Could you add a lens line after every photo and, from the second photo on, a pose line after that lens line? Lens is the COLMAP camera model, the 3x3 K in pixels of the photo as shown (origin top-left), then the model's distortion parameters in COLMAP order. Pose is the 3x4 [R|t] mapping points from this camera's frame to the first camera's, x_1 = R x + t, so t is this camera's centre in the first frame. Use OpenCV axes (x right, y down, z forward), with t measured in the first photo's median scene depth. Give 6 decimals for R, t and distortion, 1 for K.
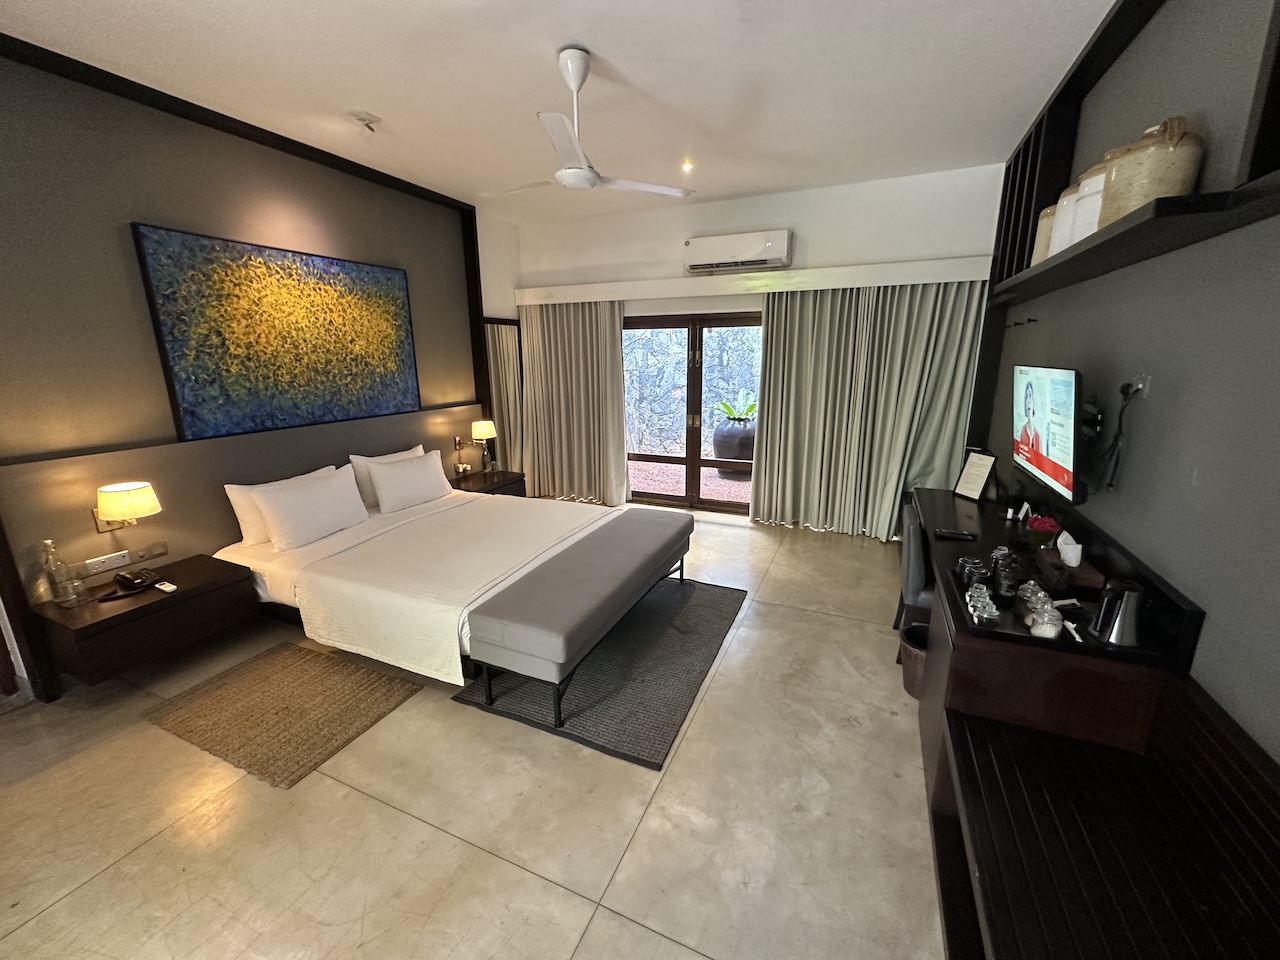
lens RADIAL K [[515.8, 0, 636.9], [0, 515.8, 480.3], [0, 0, 1]] dist [0.012038, -0.000401]
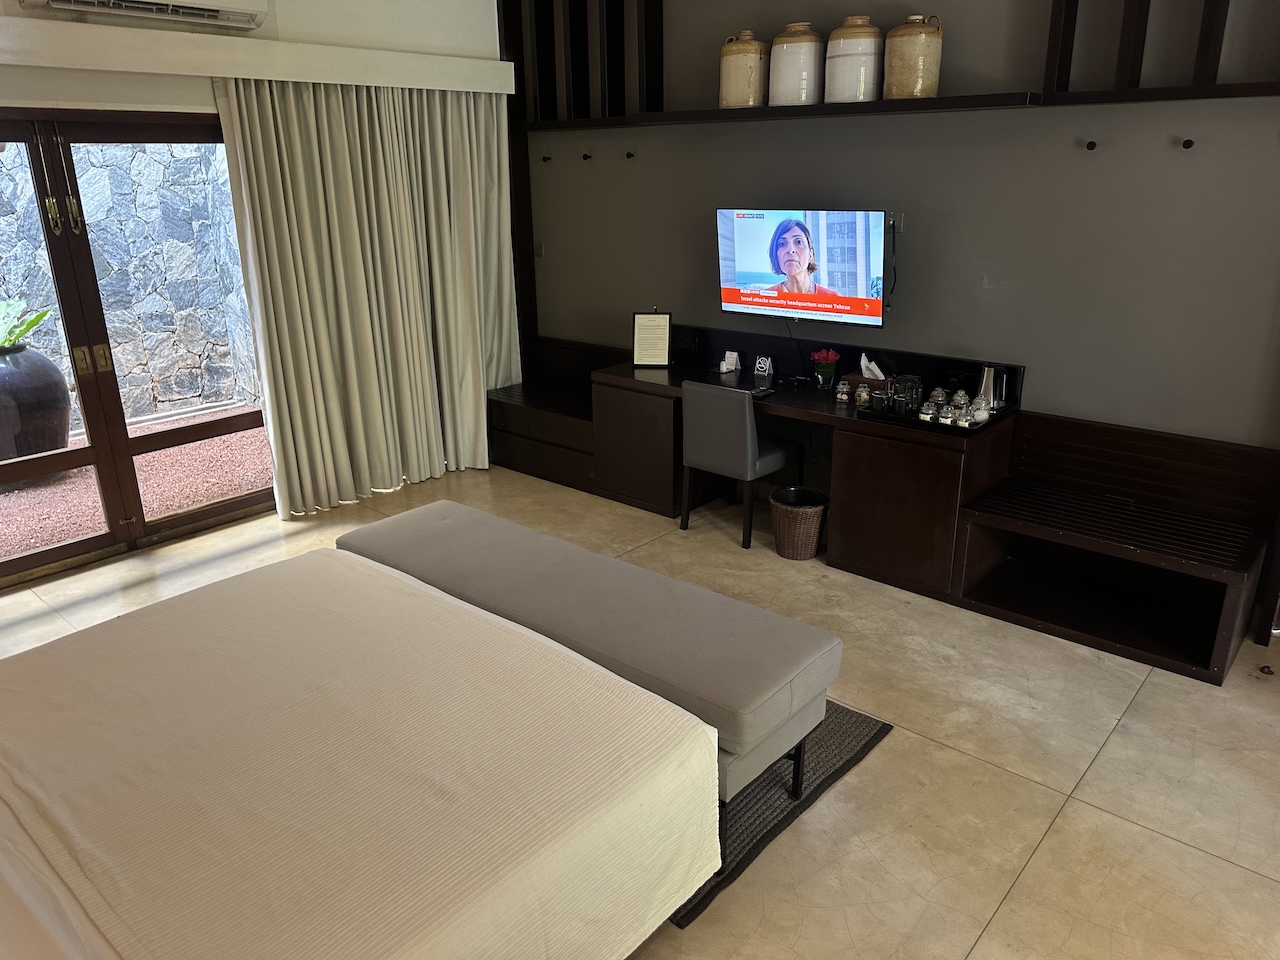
lens RADIAL K [[913.5, 0, 640.4], [0, 913.5, 476.0], [0, 0, 1]] dist [0.020833, -0.019588]
pose [[0.288314, -0.307092, 0.906956, -0.692985], [0.237405, 0.940529, 0.242990, -0.141876], [-0.927639, 0.145259, 0.344073, 0.447069]]
